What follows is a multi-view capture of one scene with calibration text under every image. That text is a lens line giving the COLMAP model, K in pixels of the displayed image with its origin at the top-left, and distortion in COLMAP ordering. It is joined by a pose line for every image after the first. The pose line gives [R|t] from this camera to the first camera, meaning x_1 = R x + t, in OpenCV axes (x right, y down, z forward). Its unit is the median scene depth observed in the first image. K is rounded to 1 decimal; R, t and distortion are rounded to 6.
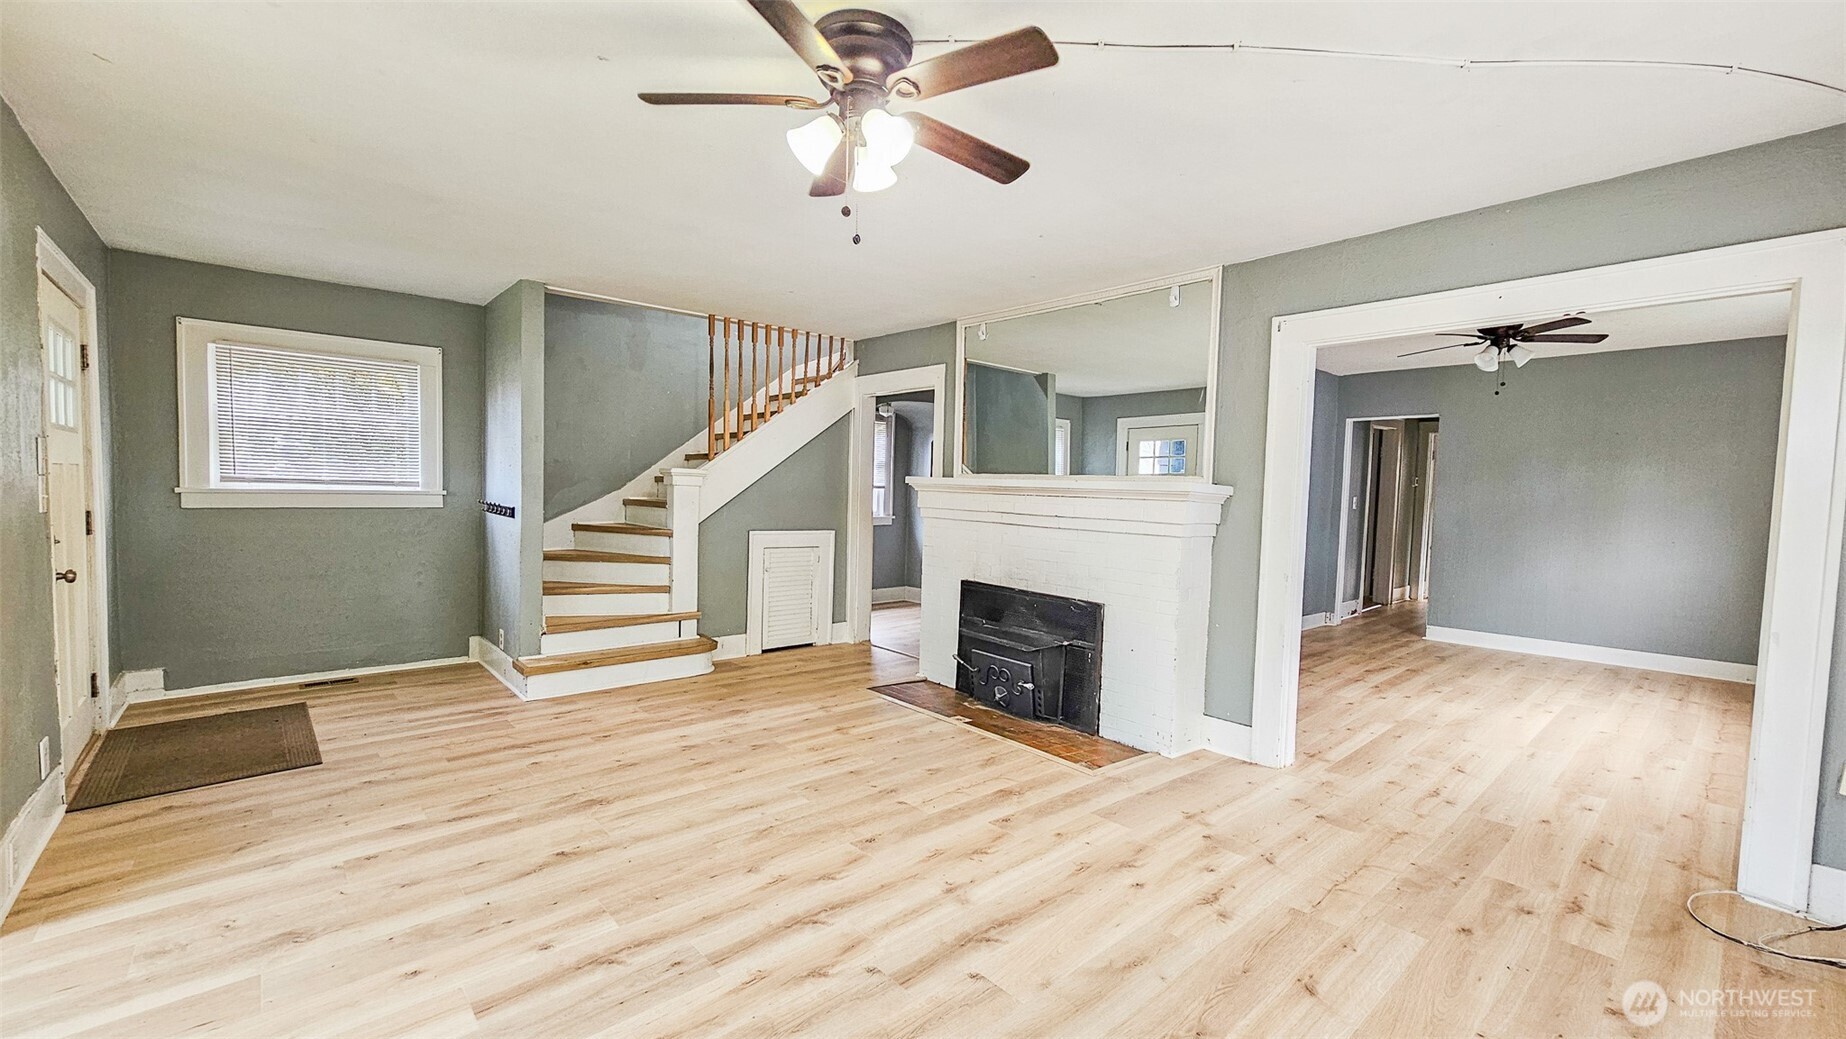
lens RADIAL K [[757.3, 0, 918.5], [0, 757.3, 526.4], [0, 0, 1]] dist [0.001011, 0.000088]
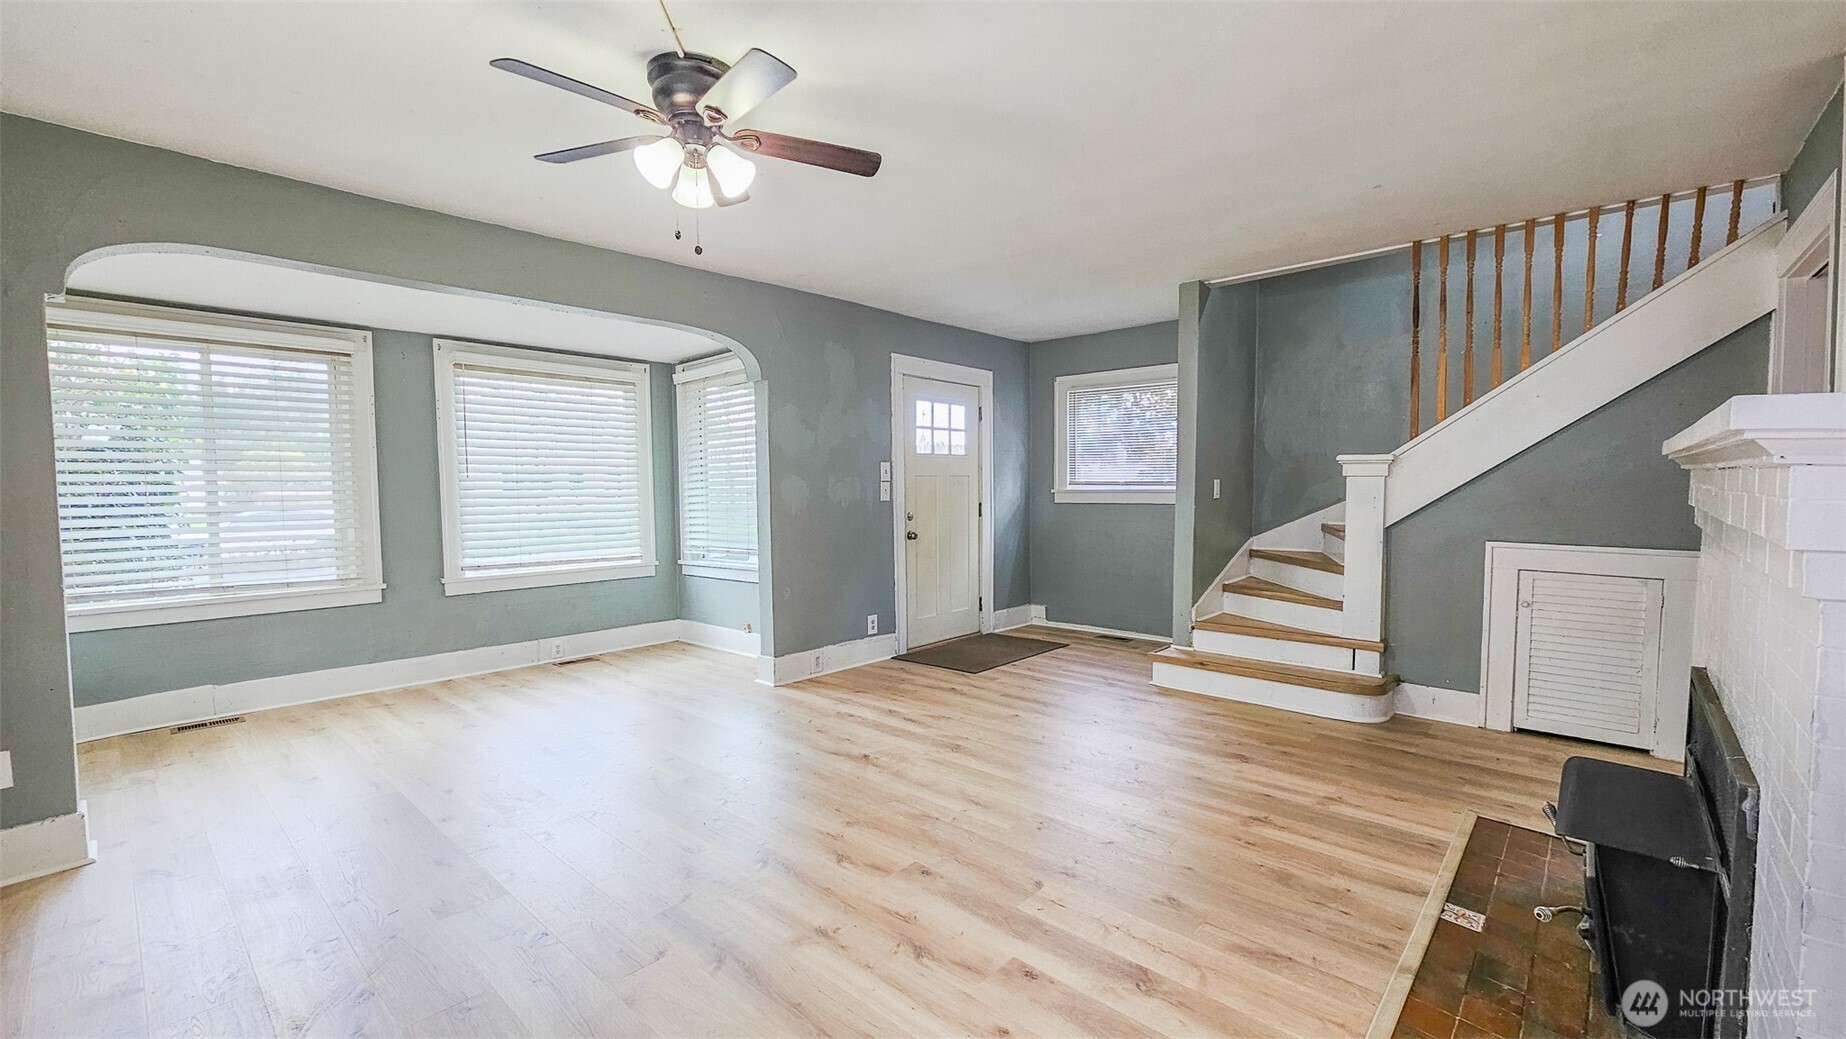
lens RADIAL K [[757.3, 0, 922.0], [0, 757.3, 516.3], [0, 0, 1]] dist [0.001011, 0.000088]
pose [[0.103367, 0.016554, -0.994506, 0.499854], [-0.042695, 0.999014, 0.012192, -0.003838], [0.993727, 0.041200, 0.103972, 0.557304]]
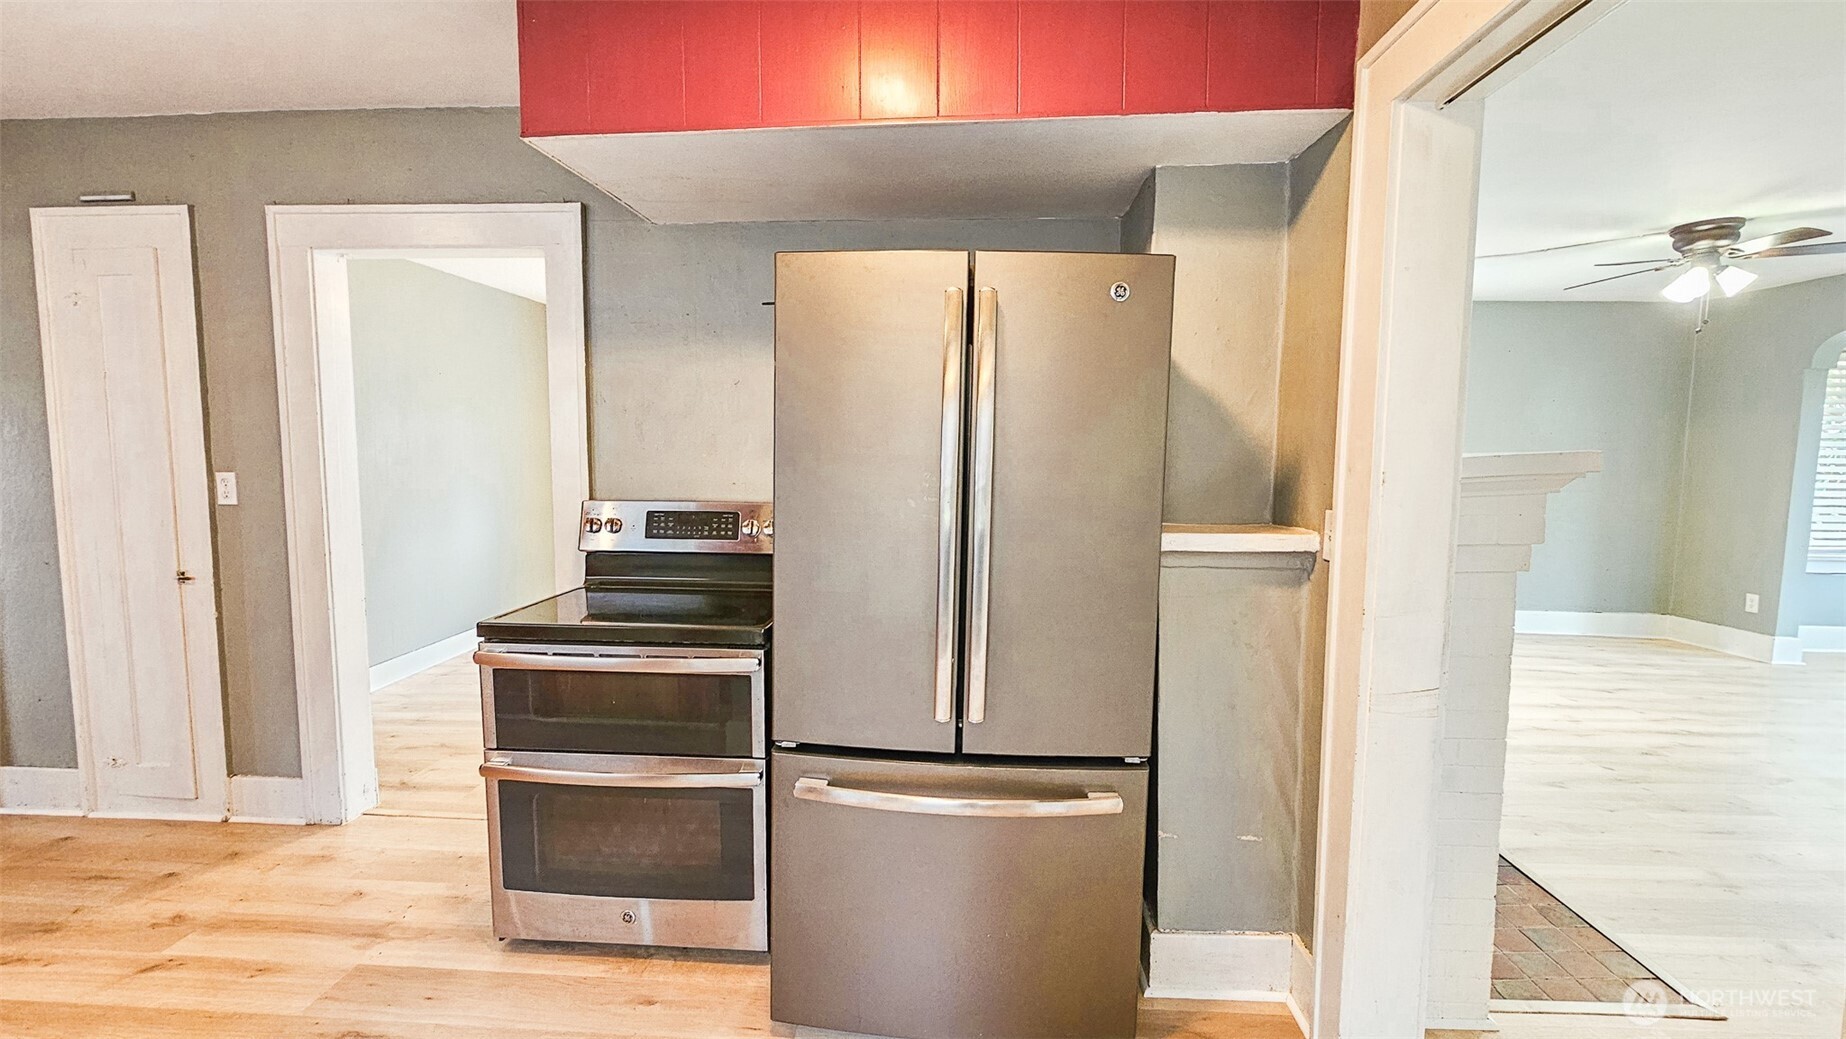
lens RADIAL K [[757.3, 0, 924.6], [0, 757.3, 515.9], [0, 0, 1]] dist [0.001011, 0.000088]
pose [[-0.694968, -0.104611, 0.711390, -0.052298], [0.008259, 0.988133, 0.153376, -0.112244], [-0.718993, 0.112467, -0.685857, 1.681951]]
